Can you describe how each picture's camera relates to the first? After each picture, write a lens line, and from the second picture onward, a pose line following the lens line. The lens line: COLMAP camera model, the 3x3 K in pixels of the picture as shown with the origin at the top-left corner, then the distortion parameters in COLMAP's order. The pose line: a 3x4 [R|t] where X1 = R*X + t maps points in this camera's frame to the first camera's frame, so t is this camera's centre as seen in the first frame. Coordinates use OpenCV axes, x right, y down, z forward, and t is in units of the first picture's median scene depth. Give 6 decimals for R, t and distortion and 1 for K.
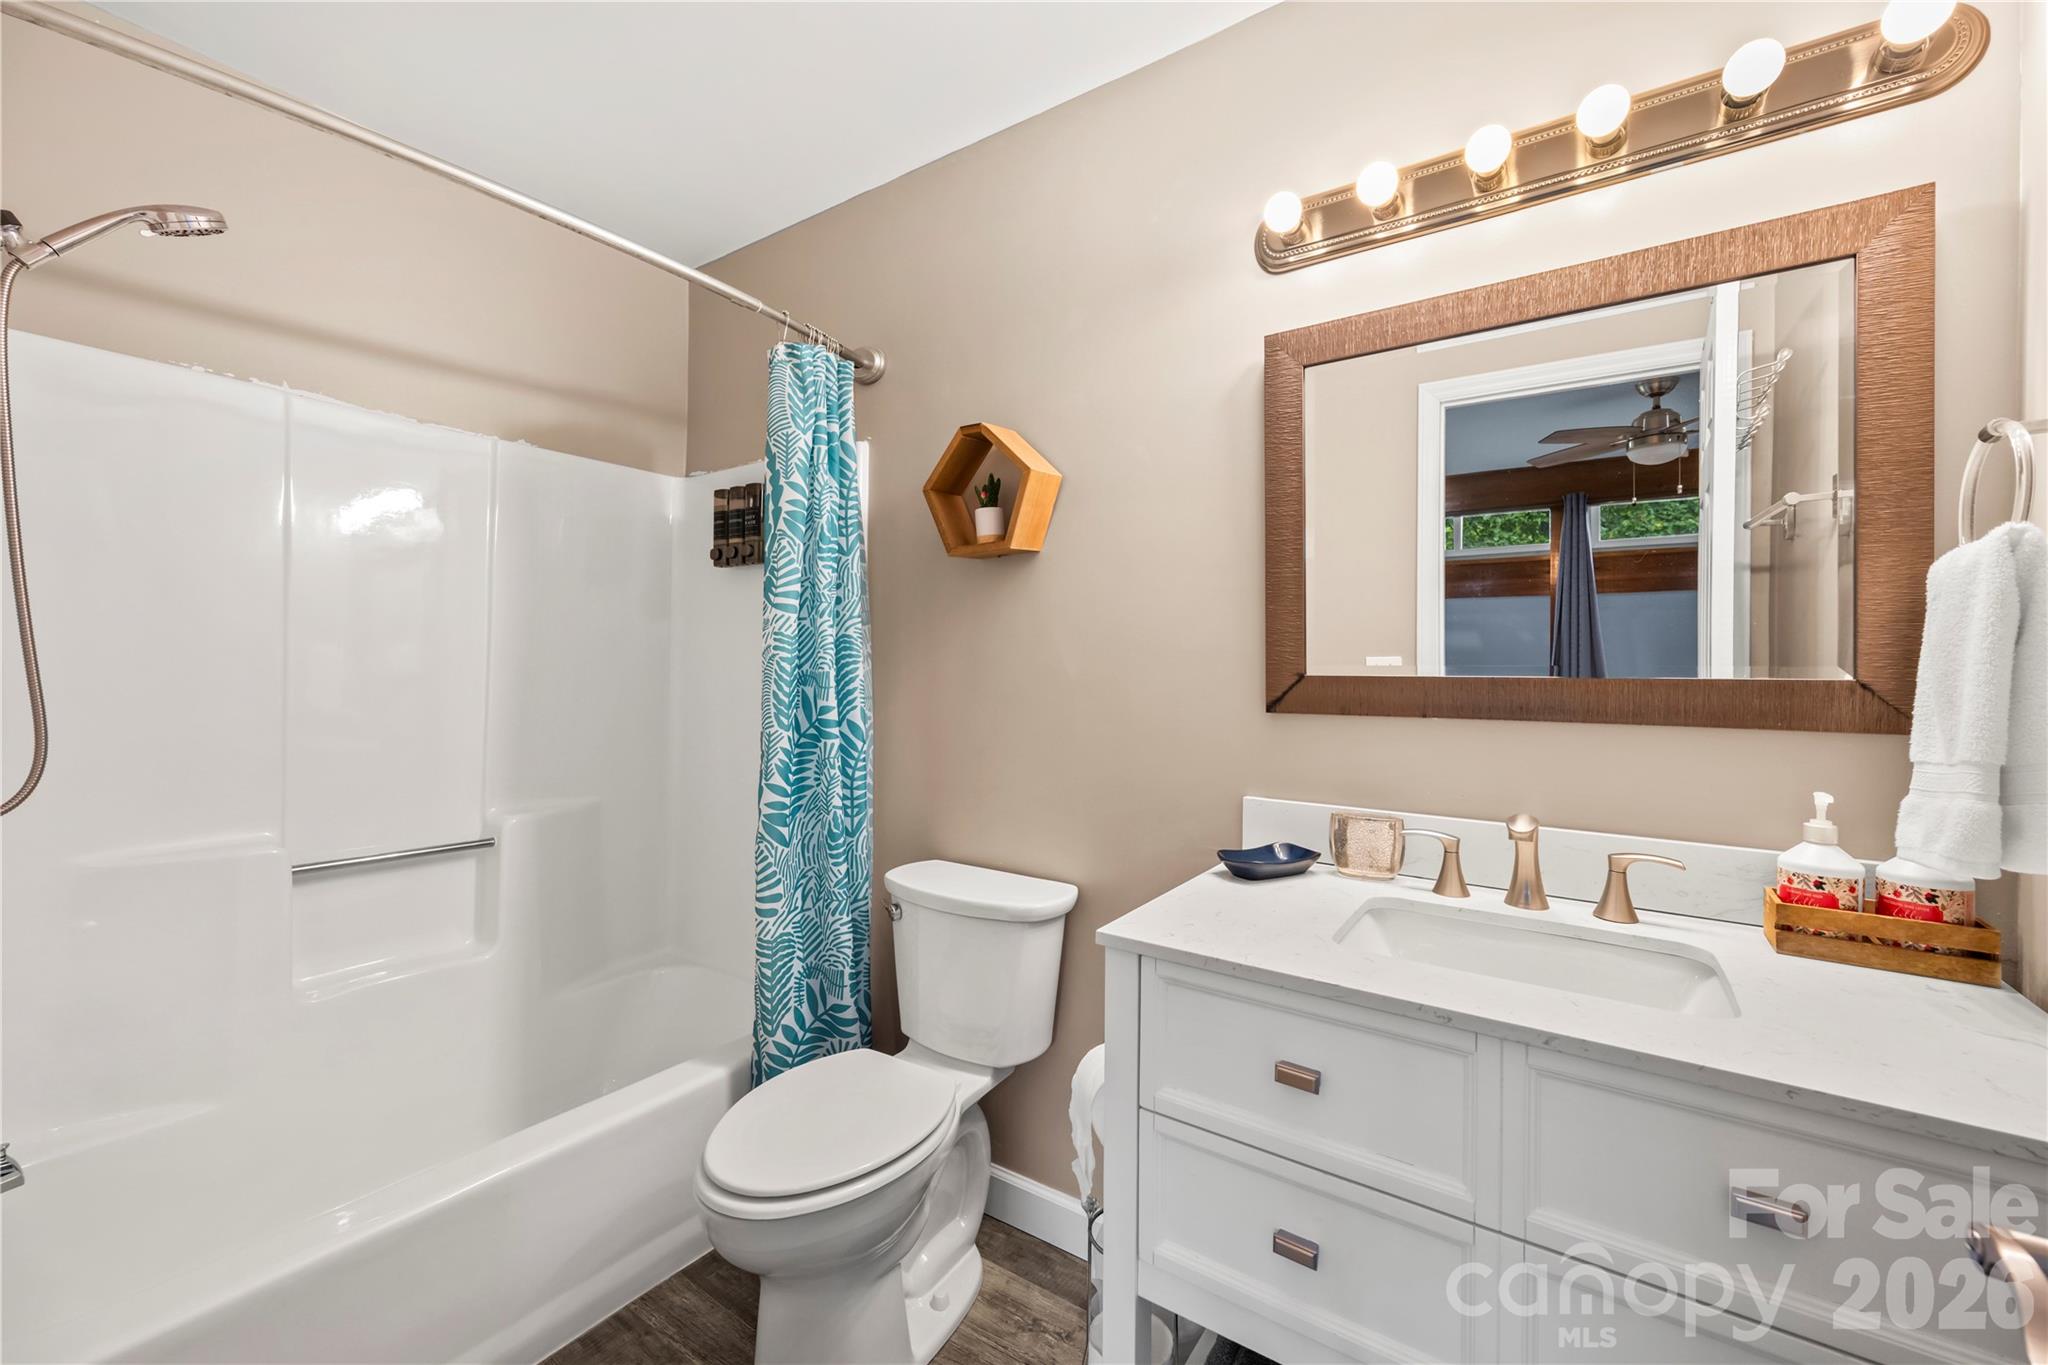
lens RADIAL K [[814.8, 0, 1028.6], [0, 814.8, 655.0], [0, 0, 1]] dist [-0.001634, -0.000156]
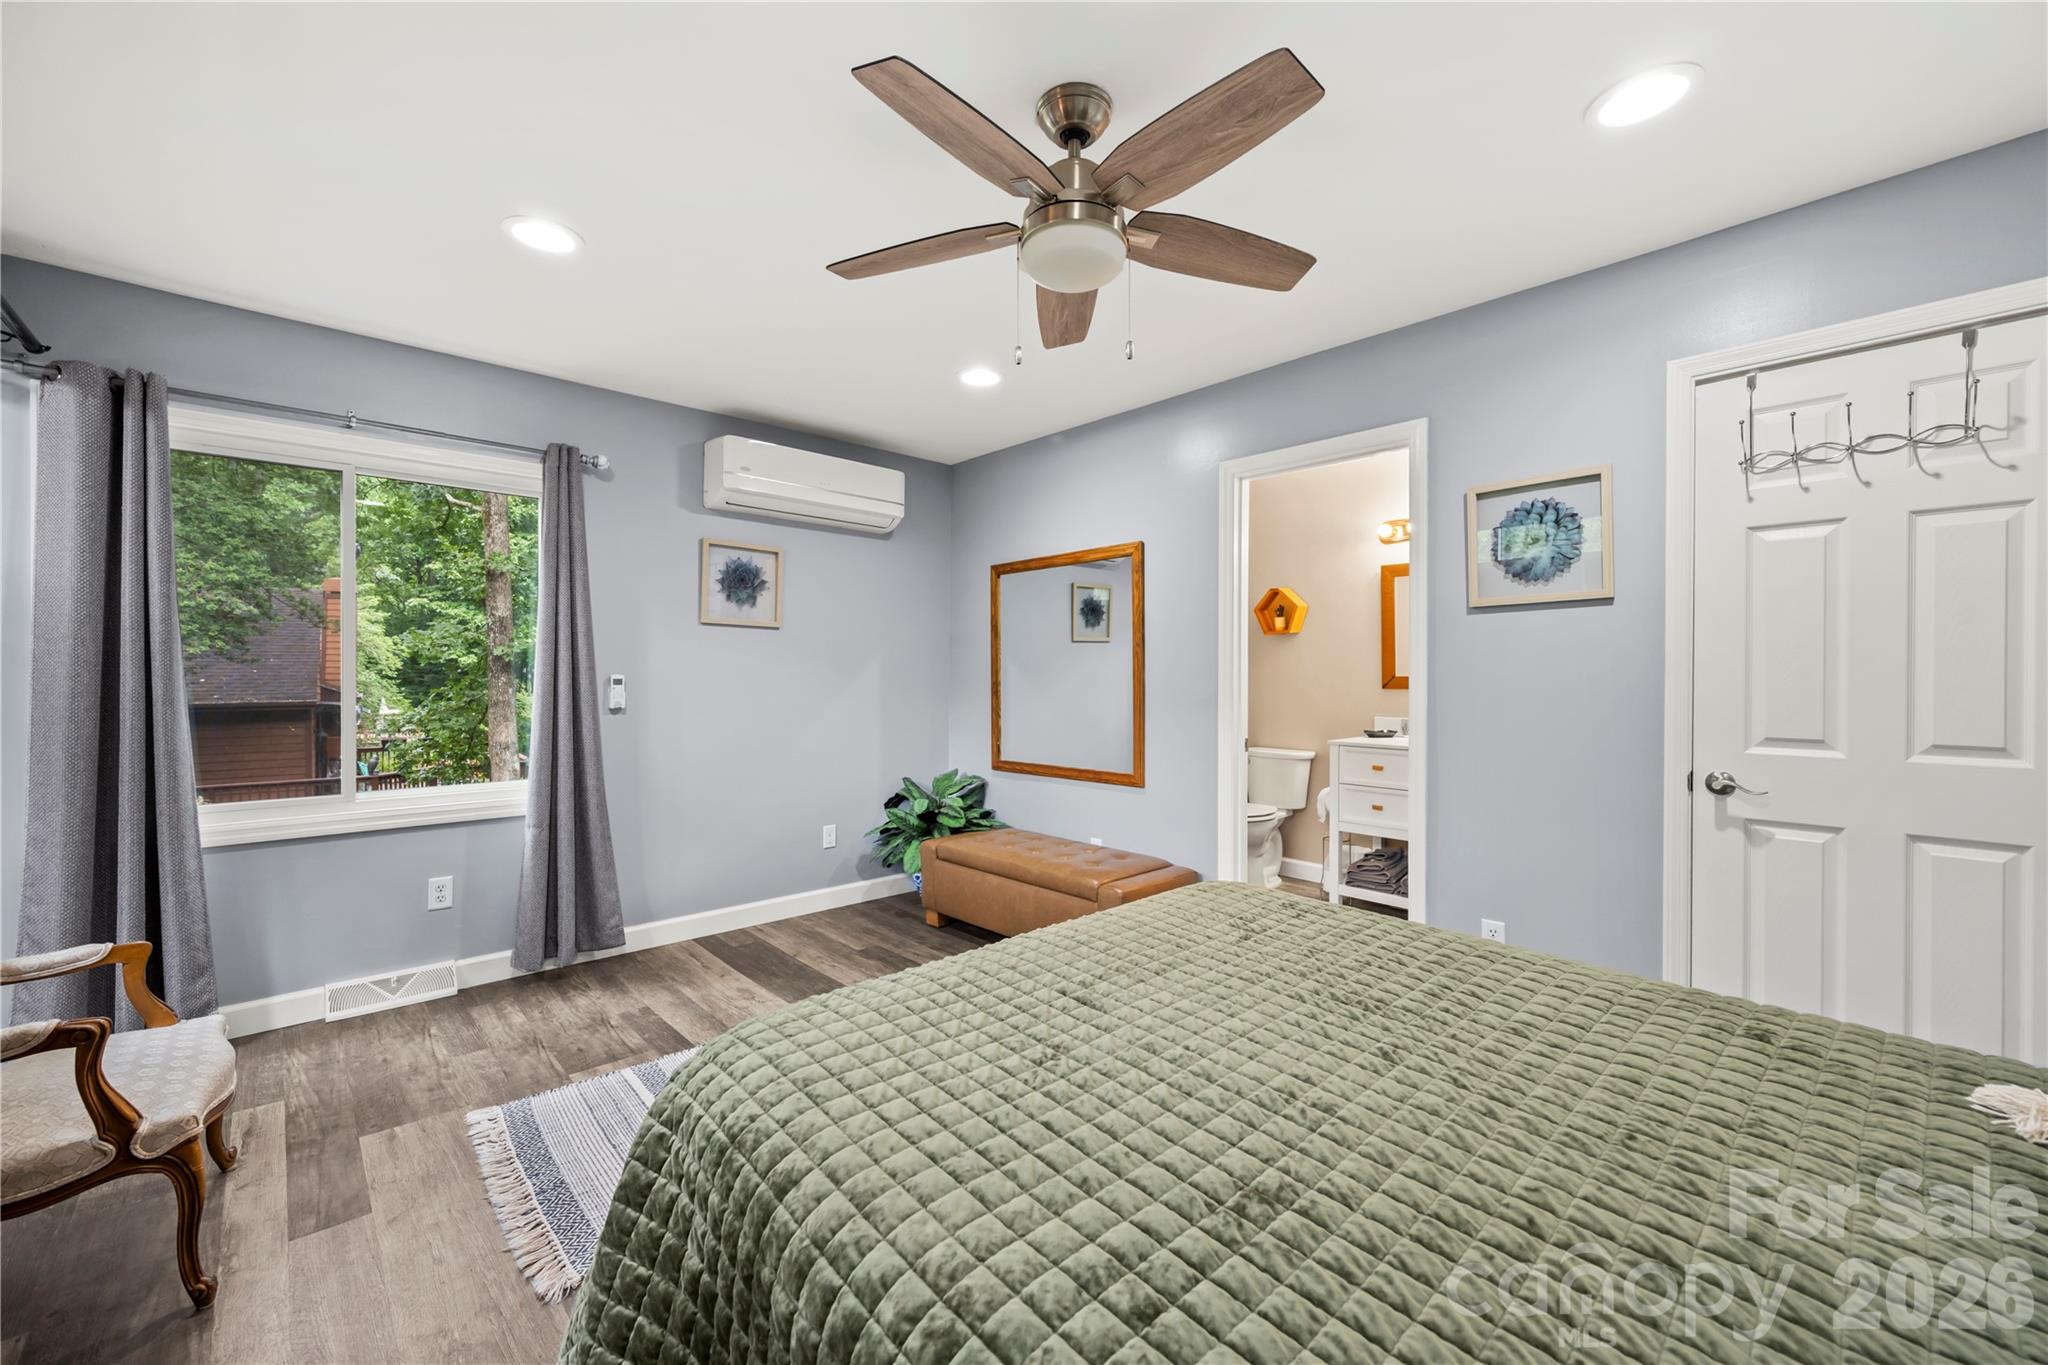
lens RADIAL K [[814.8, 0, 1028.6], [0, 814.8, 655.0], [0, 0, 1]] dist [-0.001634, -0.000156]
pose [[0.973987, -0.006083, -0.226521, -0.273941], [0.001815, 0.999817, -0.019045, -0.002347], [0.226595, 0.018138, 0.973820, -2.025637]]
